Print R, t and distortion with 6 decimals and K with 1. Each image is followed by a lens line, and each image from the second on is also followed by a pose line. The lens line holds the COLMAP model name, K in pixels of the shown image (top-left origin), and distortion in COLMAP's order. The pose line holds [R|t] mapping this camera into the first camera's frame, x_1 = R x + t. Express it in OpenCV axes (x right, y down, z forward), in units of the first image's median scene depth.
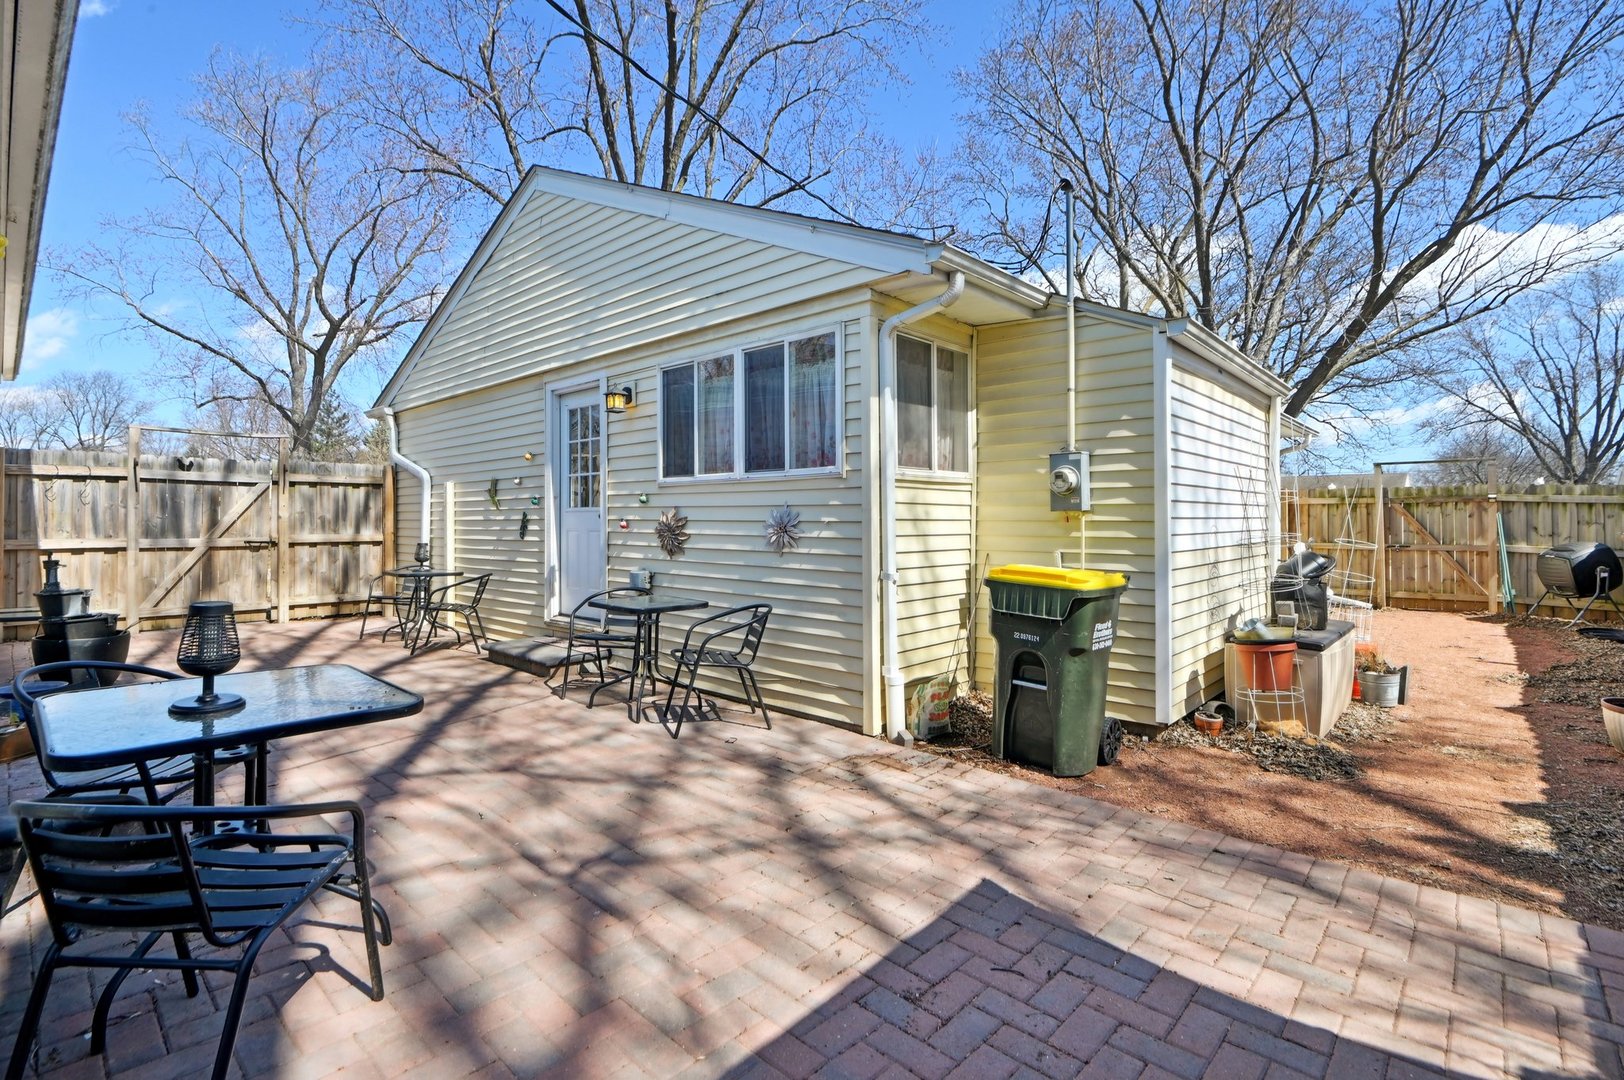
lens RADIAL K [[752.1, 0, 808.2], [0, 752.1, 524.0], [0, 0, 1]] dist [0.002465, -0.003735]
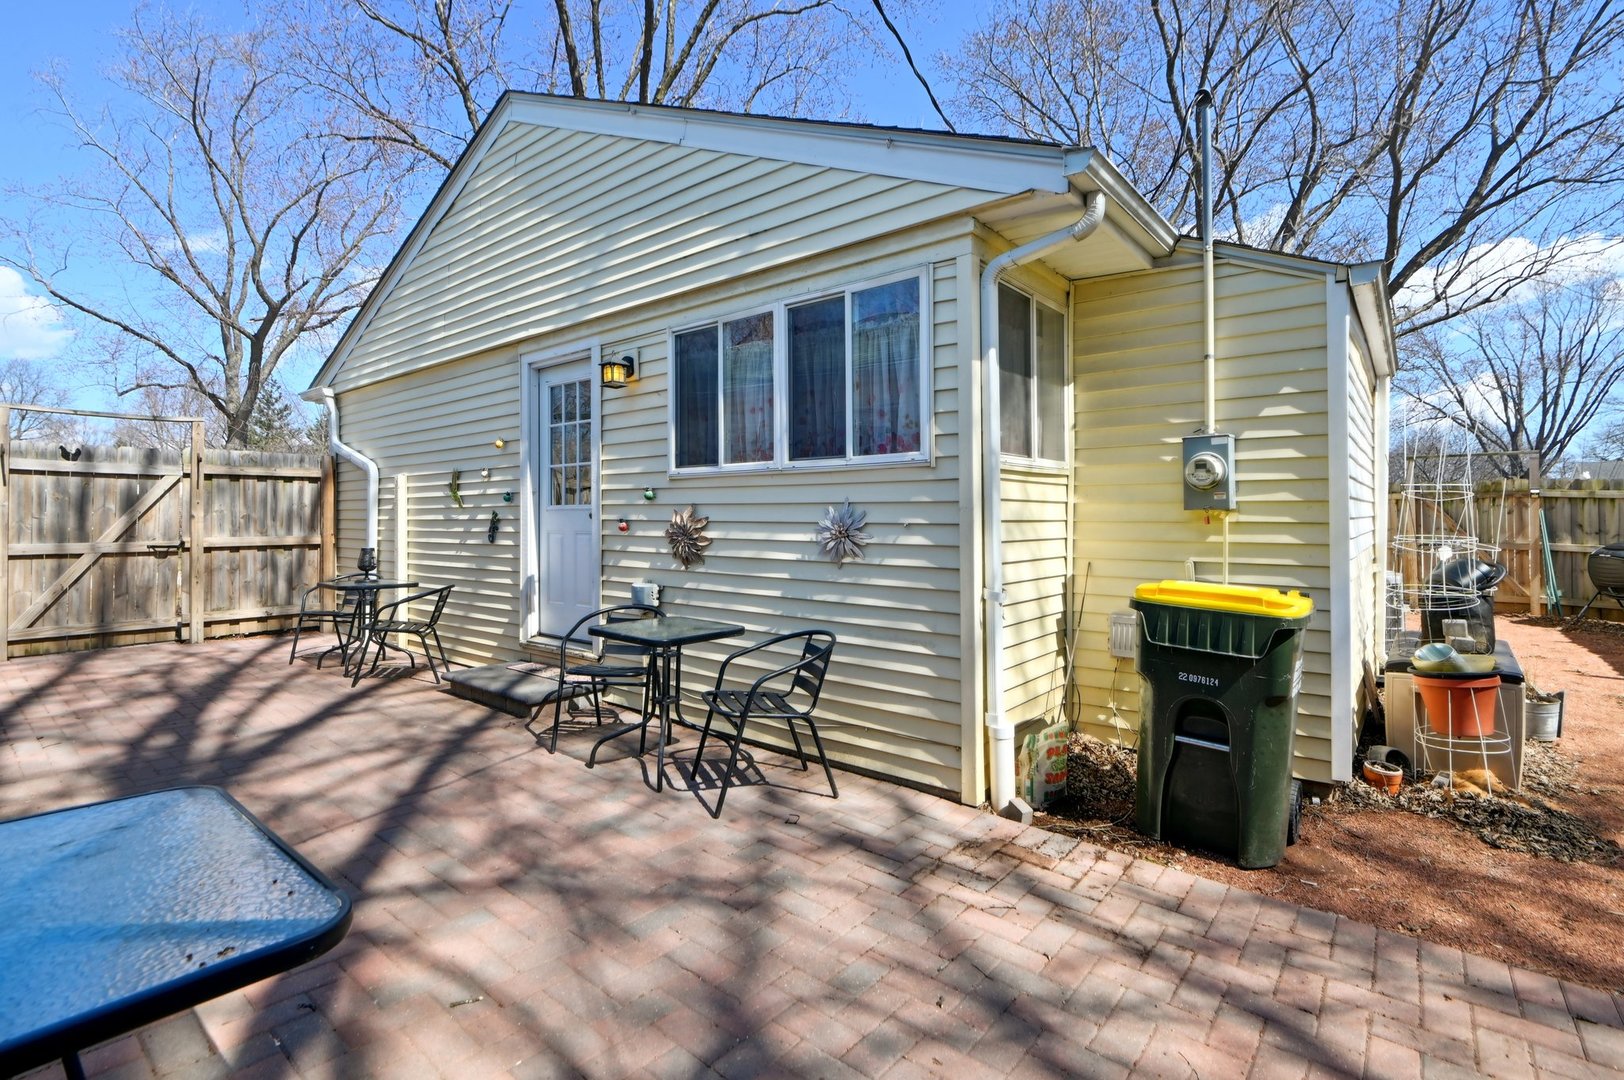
lens RADIAL K [[752.1, 0, 810.0], [0, 752.1, 511.8], [0, 0, 1]] dist [0.002465, -0.003735]
pose [[0.998512, -0.001605, 0.054517, -0.077497], [0.002172, 0.999944, -0.010348, -0.005115], [-0.054497, 0.010451, 0.998459, 0.158067]]
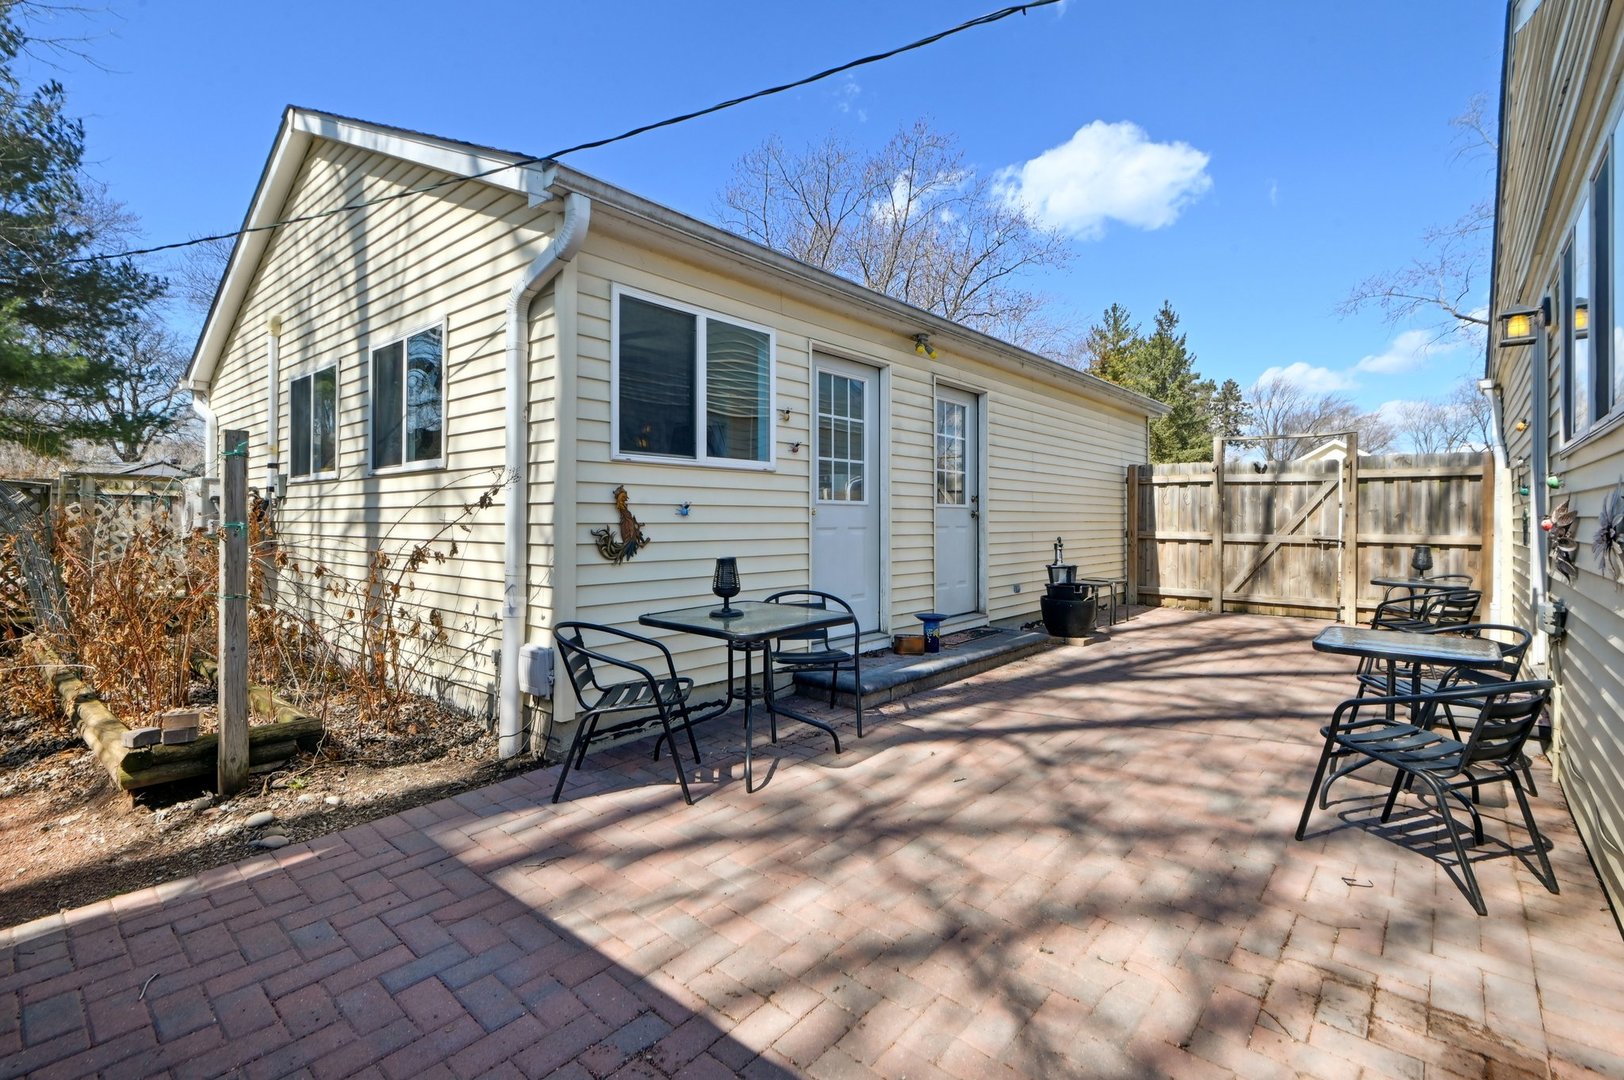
lens RADIAL K [[752.1, 0, 821.5], [0, 752.1, 519.3], [0, 0, 1]] dist [0.002465, -0.003735]
pose [[0.026526, 0.004435, -0.999638, 0.313415], [-0.012885, 0.999909, 0.004094, 0.001568], [0.999565, 0.012772, 0.026581, 0.361835]]
